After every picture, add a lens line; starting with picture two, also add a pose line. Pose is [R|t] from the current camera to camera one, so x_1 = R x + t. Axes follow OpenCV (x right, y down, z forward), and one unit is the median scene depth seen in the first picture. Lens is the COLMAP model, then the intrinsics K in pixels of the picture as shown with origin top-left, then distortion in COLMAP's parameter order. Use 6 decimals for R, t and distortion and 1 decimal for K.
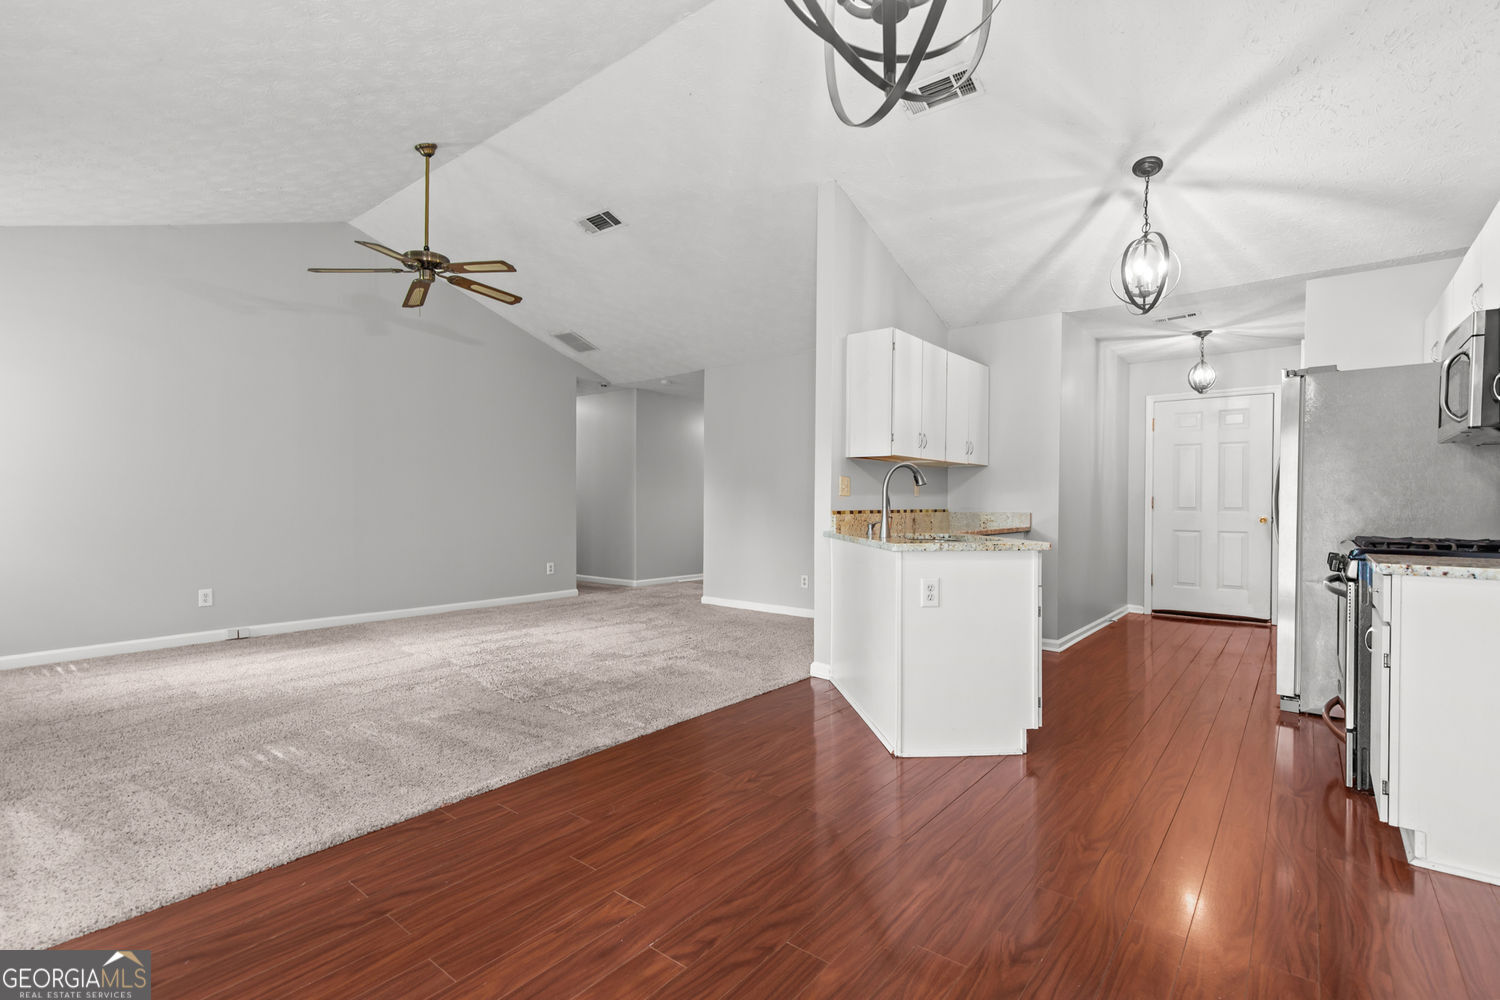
lens RADIAL K [[688.1, 0, 787.1], [0, 688.1, 502.5], [0, 0, 1]] dist [0.007074, -0.001005]
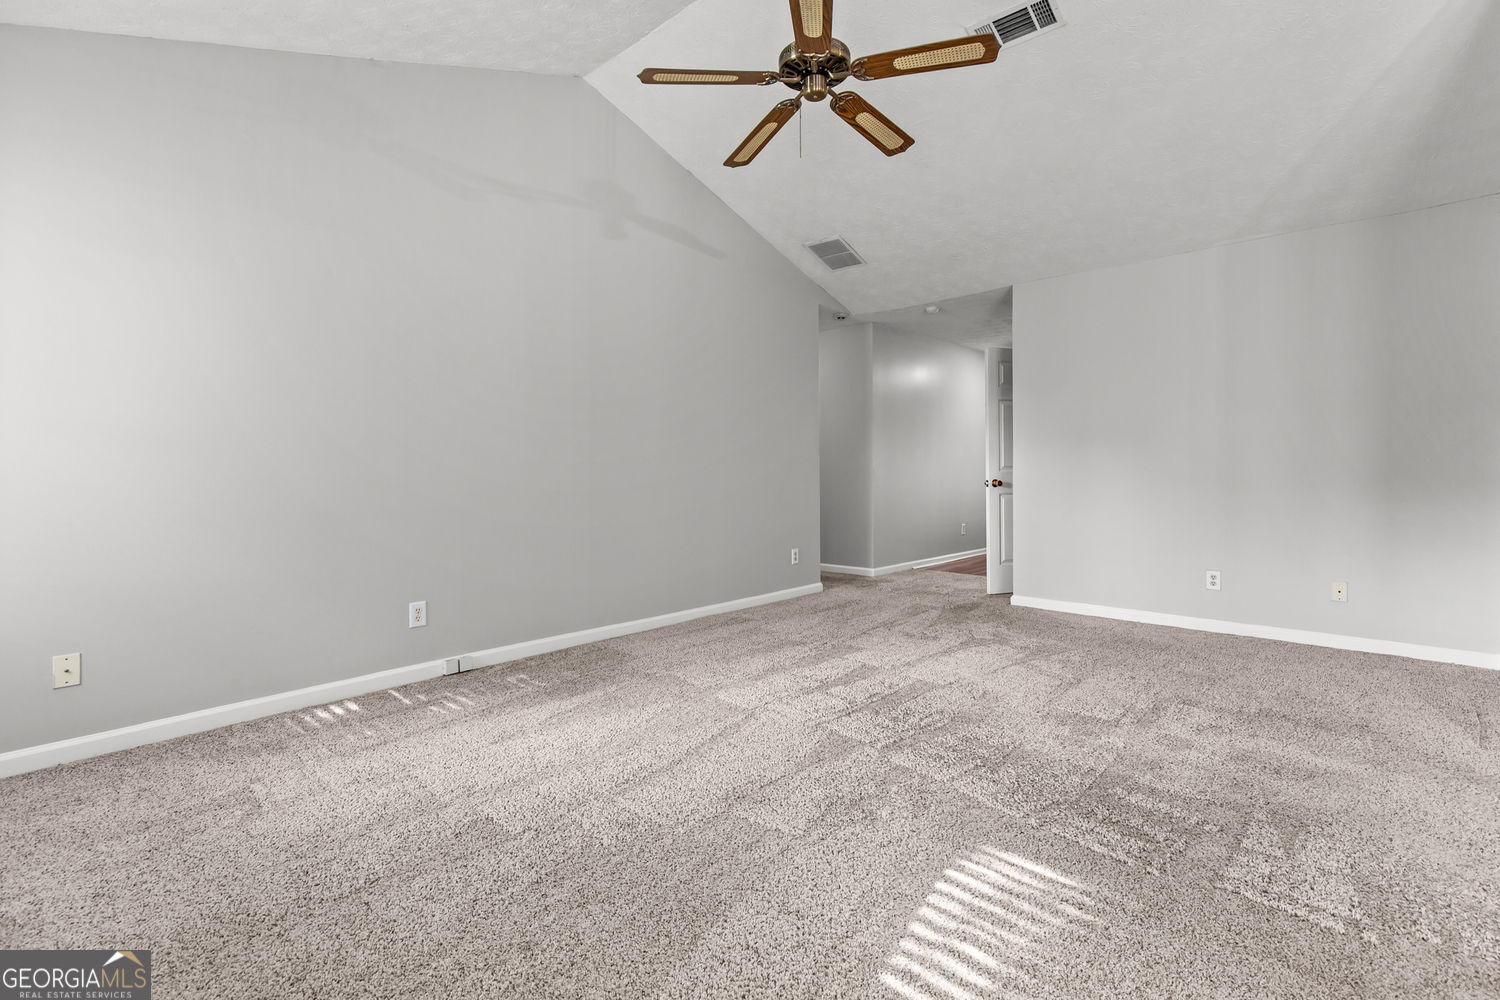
lens RADIAL K [[688.1, 0, 777.8], [0, 688.1, 479.7], [0, 0, 1]] dist [0.007074, -0.001005]
pose [[0.997143, -0.013446, -0.074325, -0.305508], [0.014747, 0.999747, 0.016981, -0.003163], [0.074078, -0.018028, 0.997089, 0.241094]]
